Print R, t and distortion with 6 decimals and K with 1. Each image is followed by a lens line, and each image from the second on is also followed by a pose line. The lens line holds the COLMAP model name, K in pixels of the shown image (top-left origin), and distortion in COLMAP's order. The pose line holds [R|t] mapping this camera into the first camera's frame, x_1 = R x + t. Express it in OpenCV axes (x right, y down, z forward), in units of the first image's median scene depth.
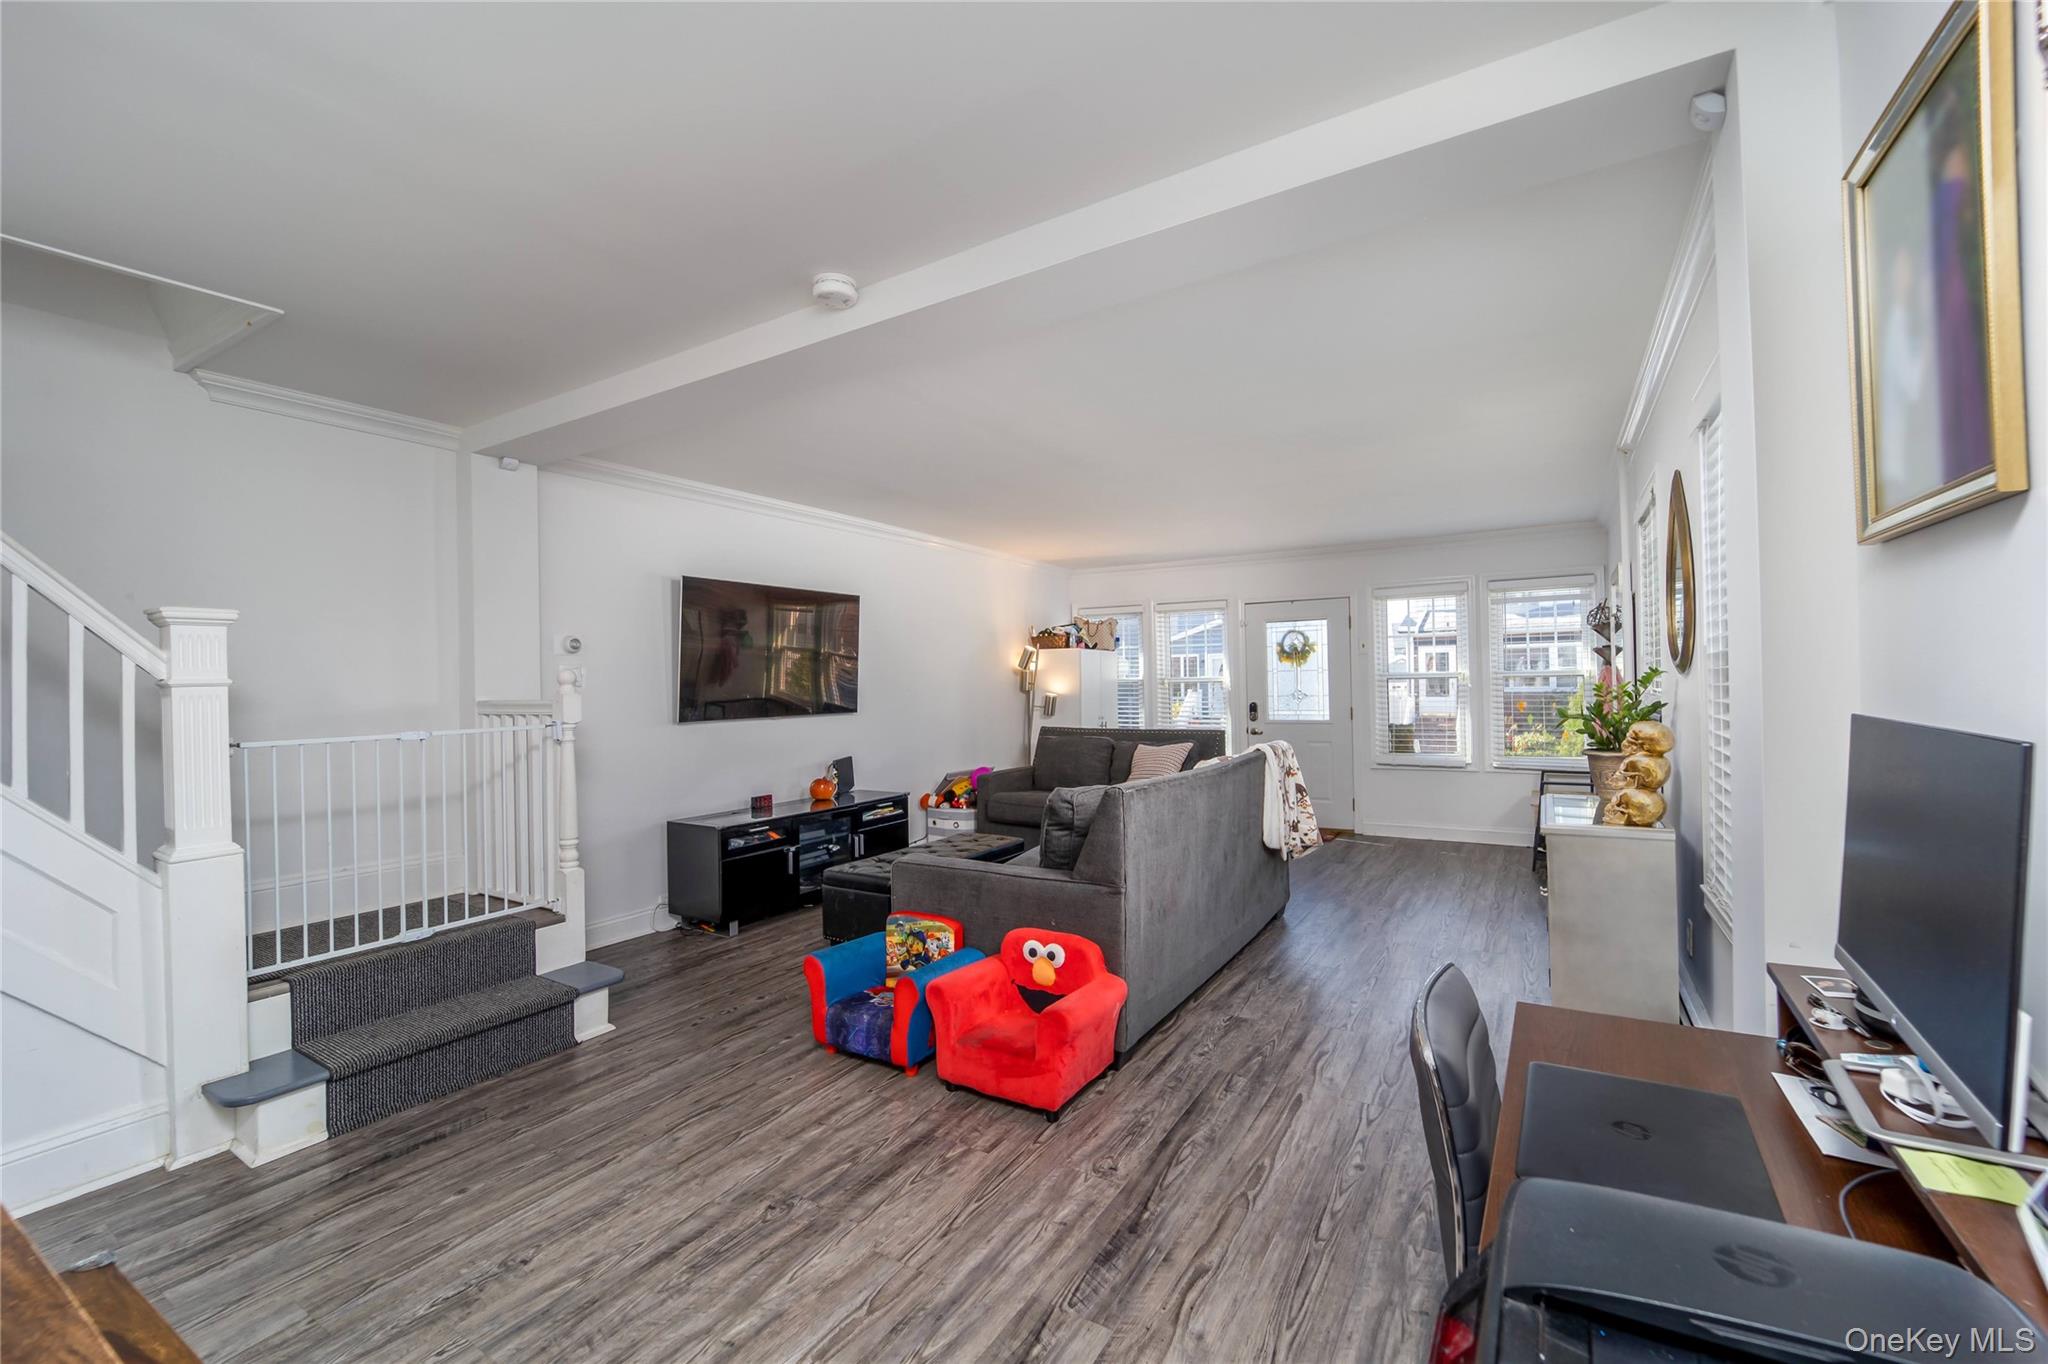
lens RADIAL K [[869.5, 0, 1010.2], [0, 869.5, 678.8], [0, 0, 1]] dist [-0.006331, 0.000847]
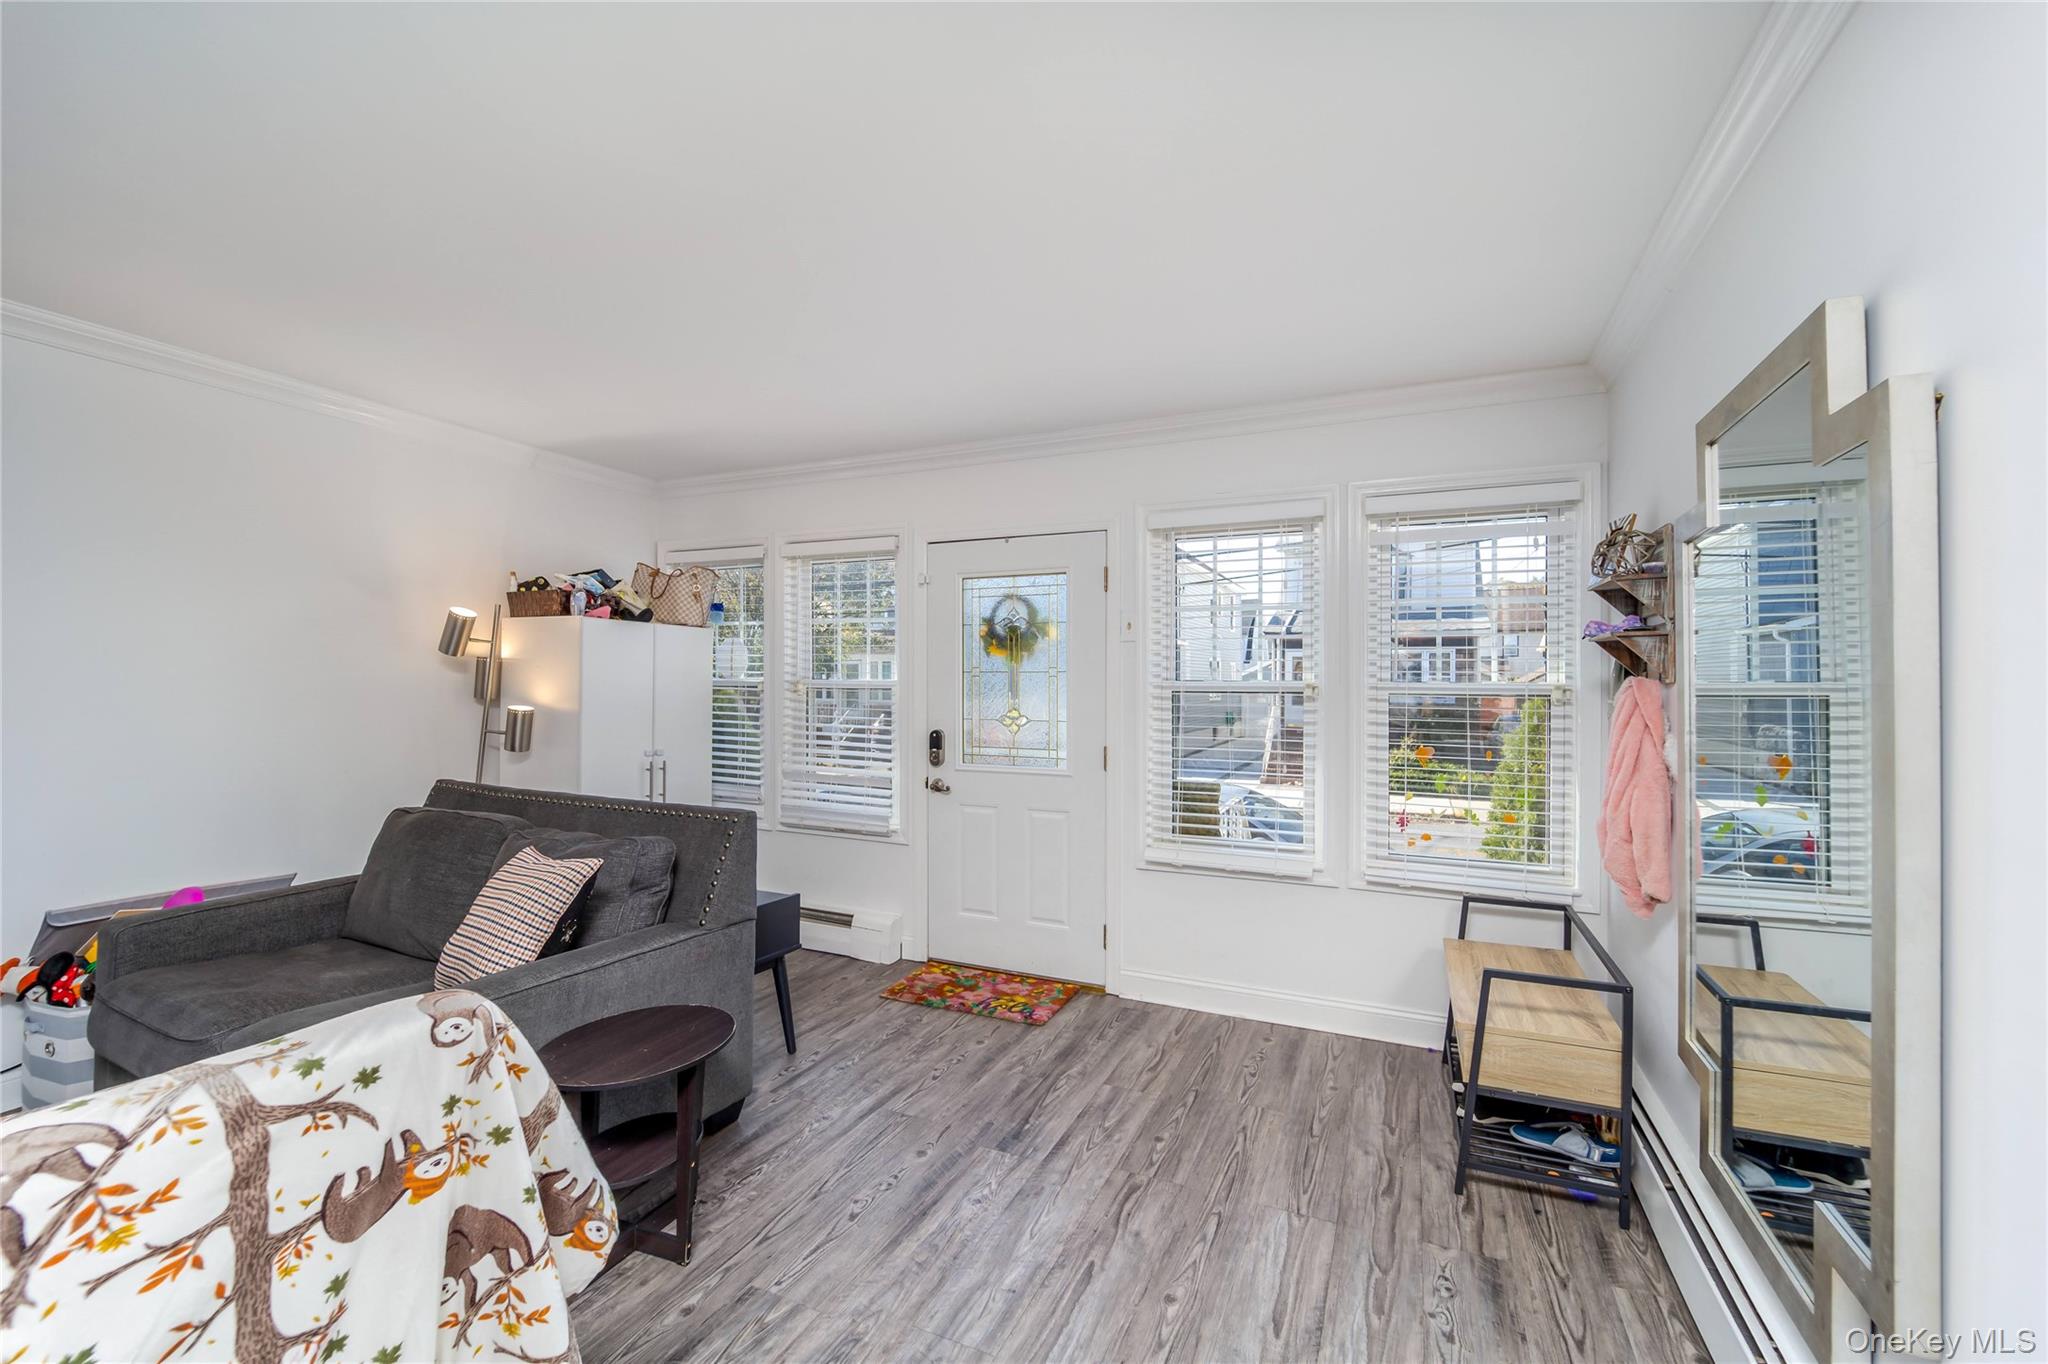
lens RADIAL K [[869.5, 0, 1016.0], [0, 869.5, 678.0], [0, 0, 1]] dist [-0.006331, 0.000847]
pose [[0.991892, 0.021403, 0.125265, 0.260398], [-0.021611, 0.999766, 0.000304, -0.005447], [-0.125229, -0.003008, 0.992123, 0.472745]]
